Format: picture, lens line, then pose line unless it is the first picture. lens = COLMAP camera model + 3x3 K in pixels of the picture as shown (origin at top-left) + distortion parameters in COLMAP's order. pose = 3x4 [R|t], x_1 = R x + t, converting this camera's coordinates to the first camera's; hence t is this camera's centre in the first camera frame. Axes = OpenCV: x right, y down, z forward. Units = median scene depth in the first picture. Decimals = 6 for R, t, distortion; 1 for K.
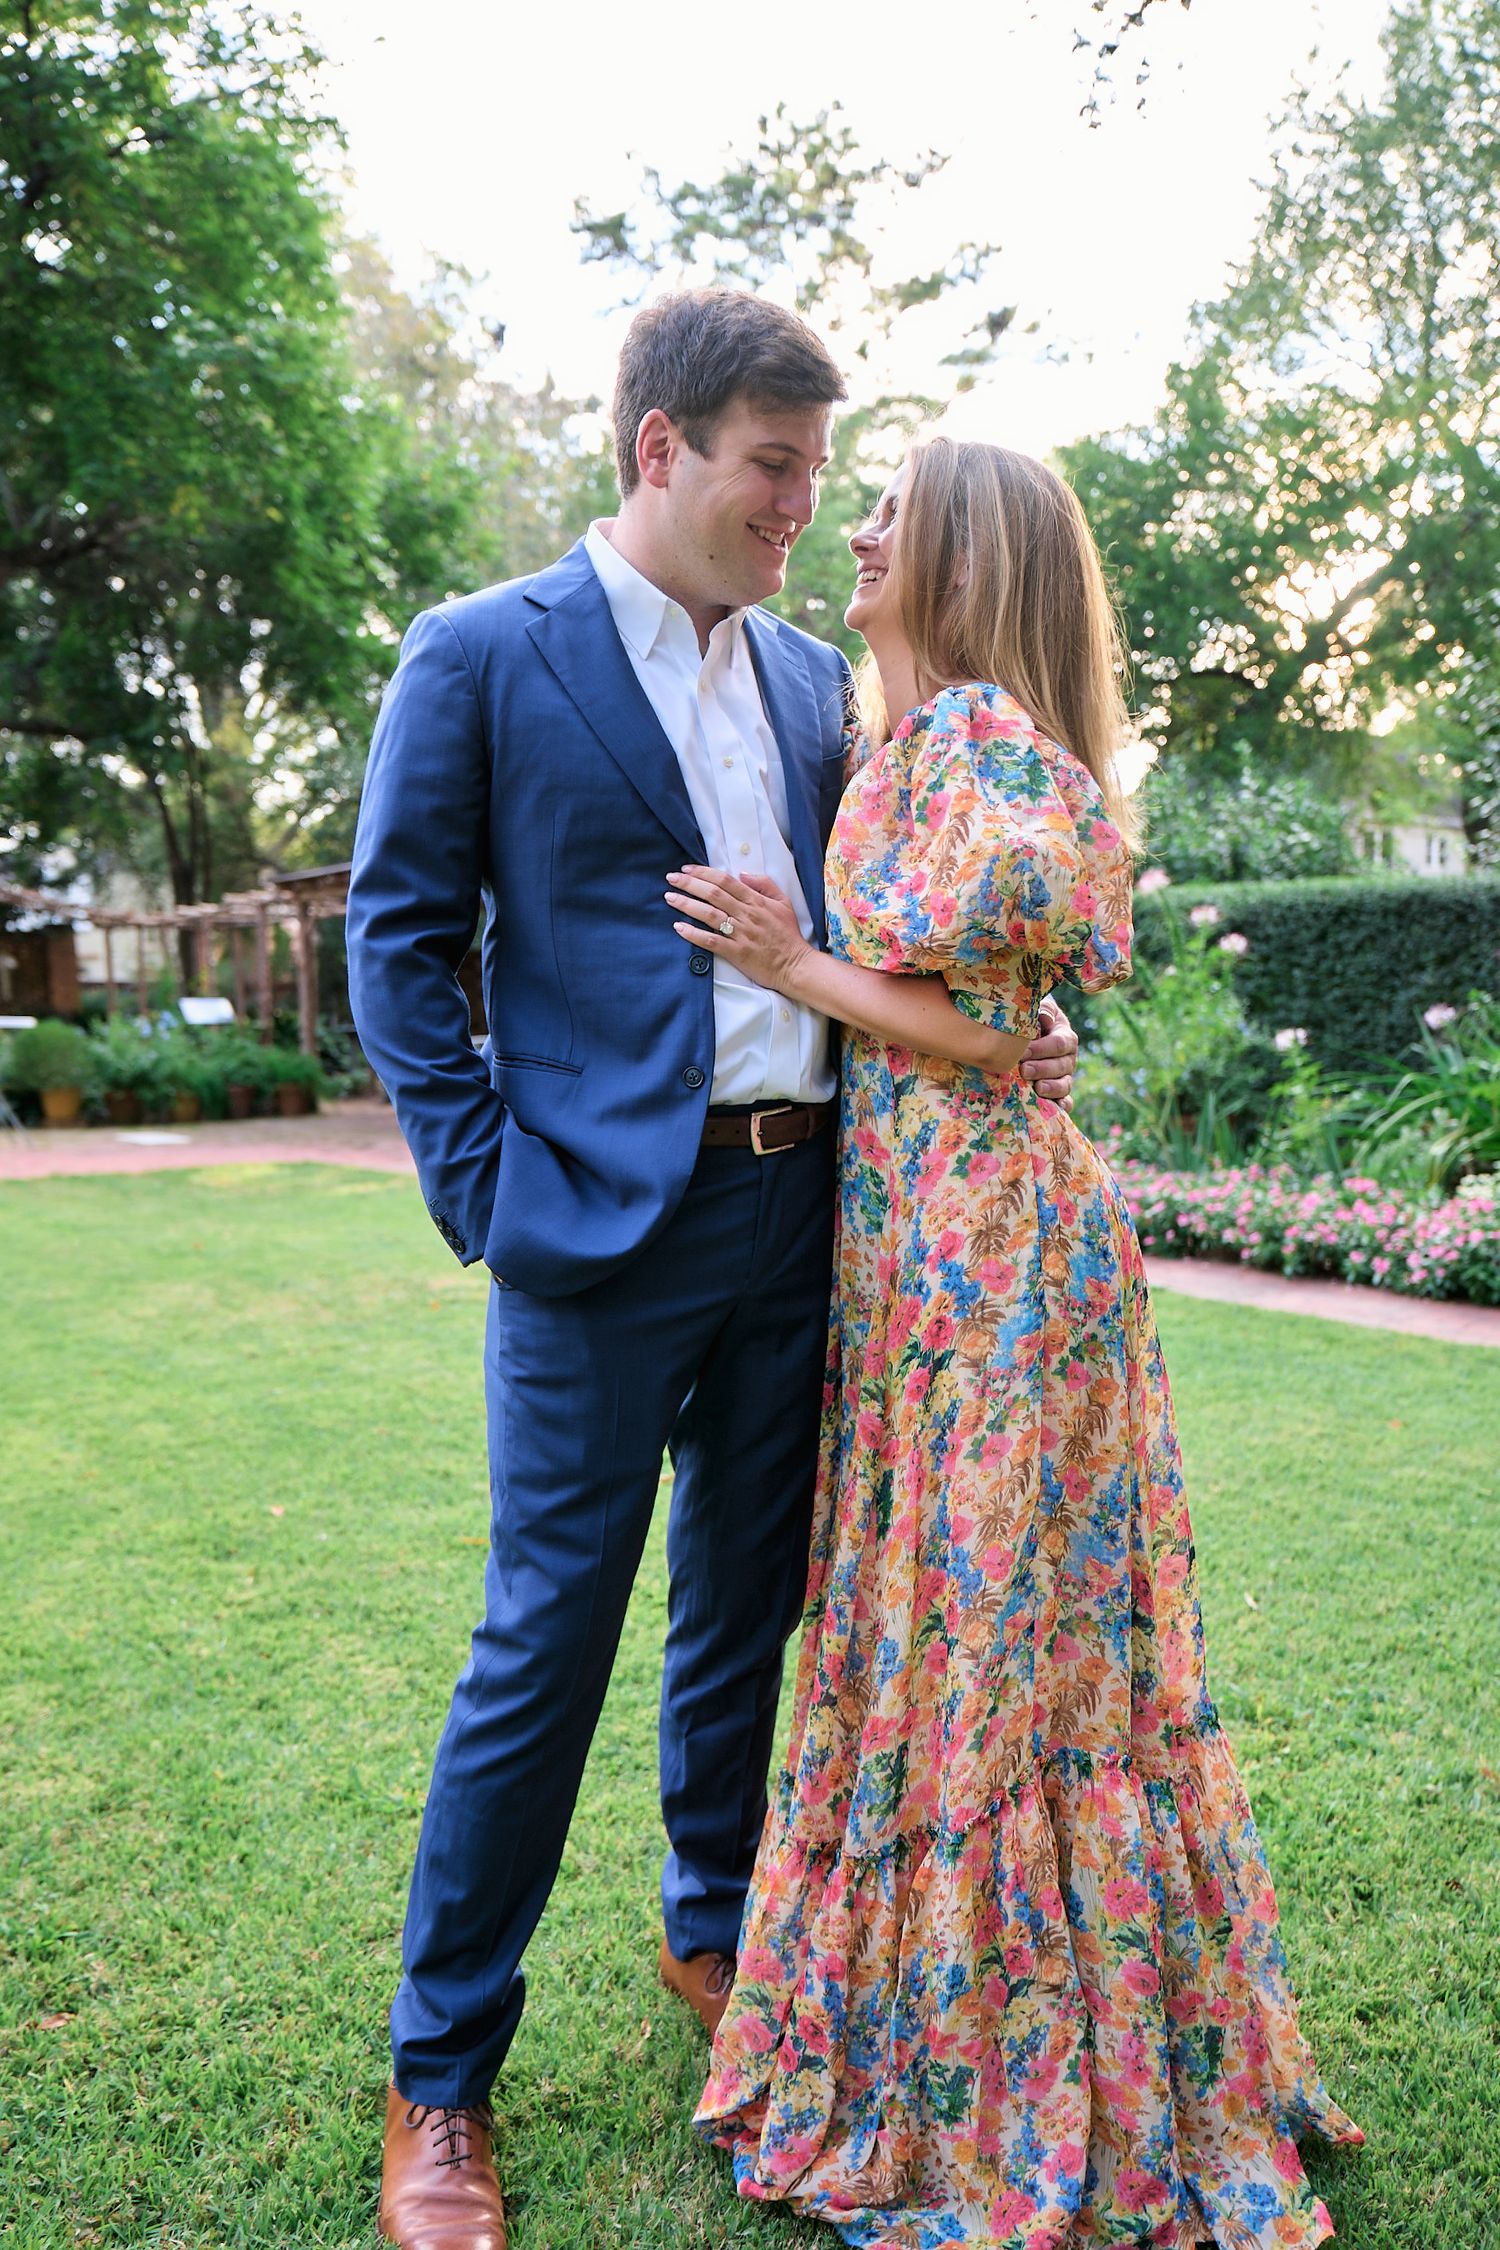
lens RADIAL K [[1751.5, 0, 750.0], [0, 1751.5, 1125.0], [0, 0, 1]] dist [0.042301, 0.000547]
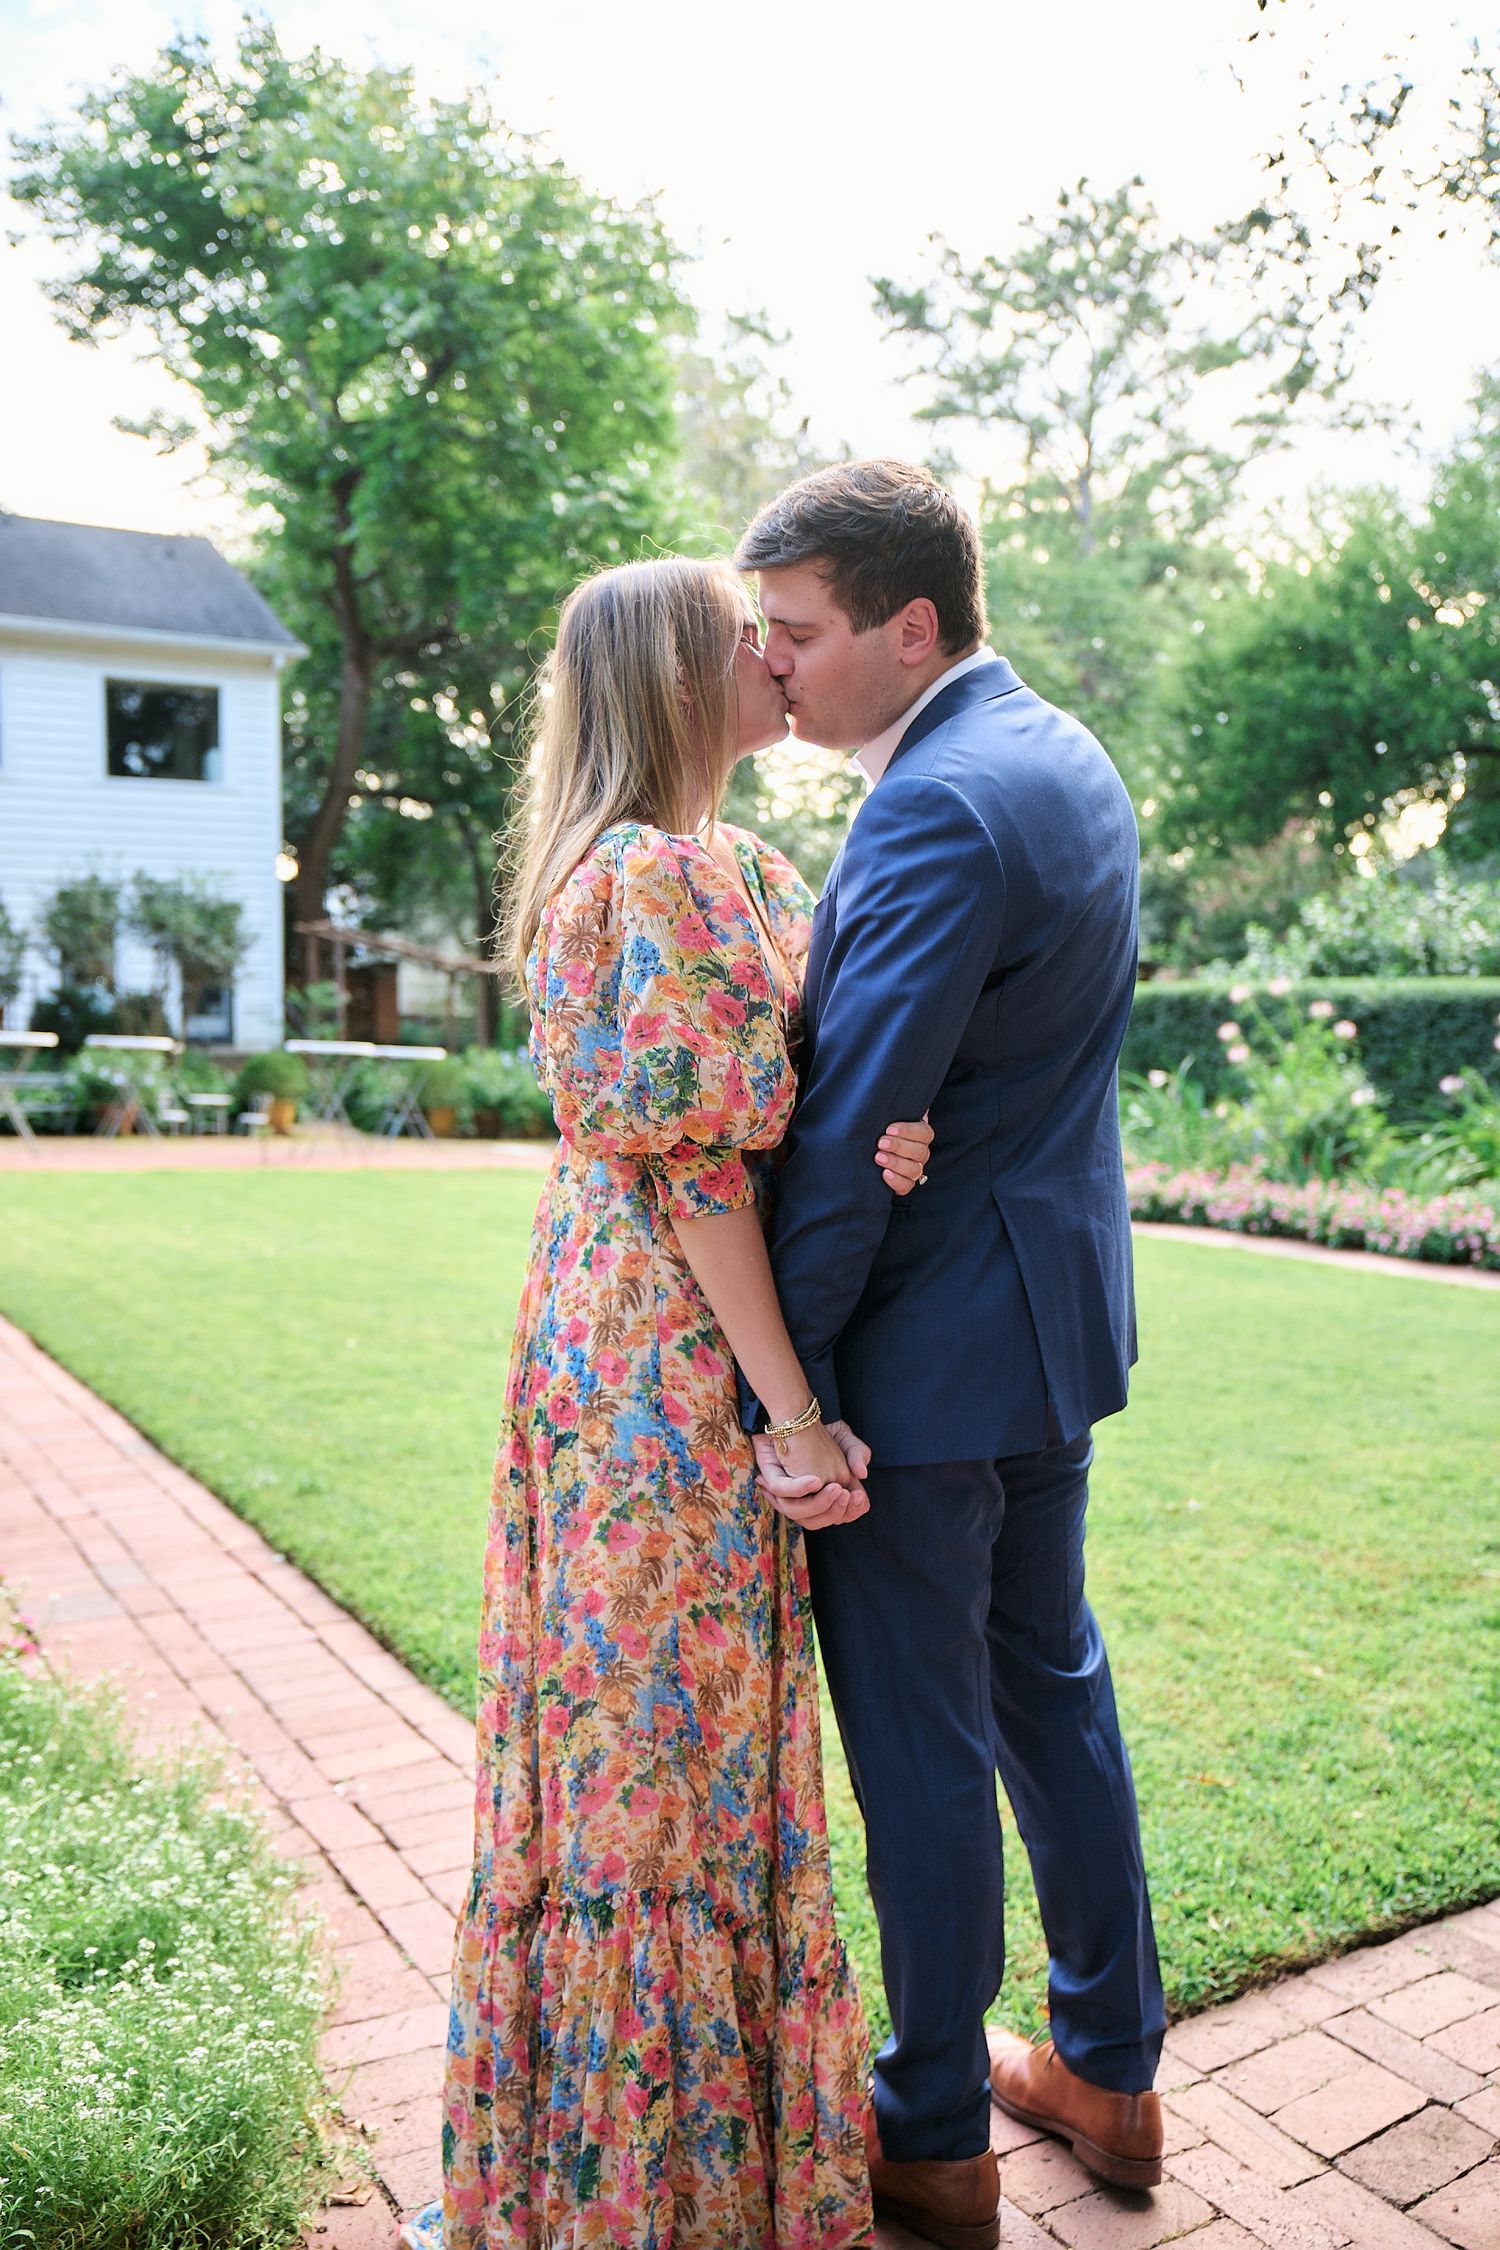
lens RADIAL K [[1823.4, 0, 750.0], [0, 1823.4, 1125.0], [0, 0, 1]] dist [-0.001819, -0.000820]
pose [[0.988620, 0.039166, -0.145244, 0.007369], [-0.043286, 0.998742, -0.025315, 0.011143], [0.144069, 0.031314, 0.989072, -0.185324]]
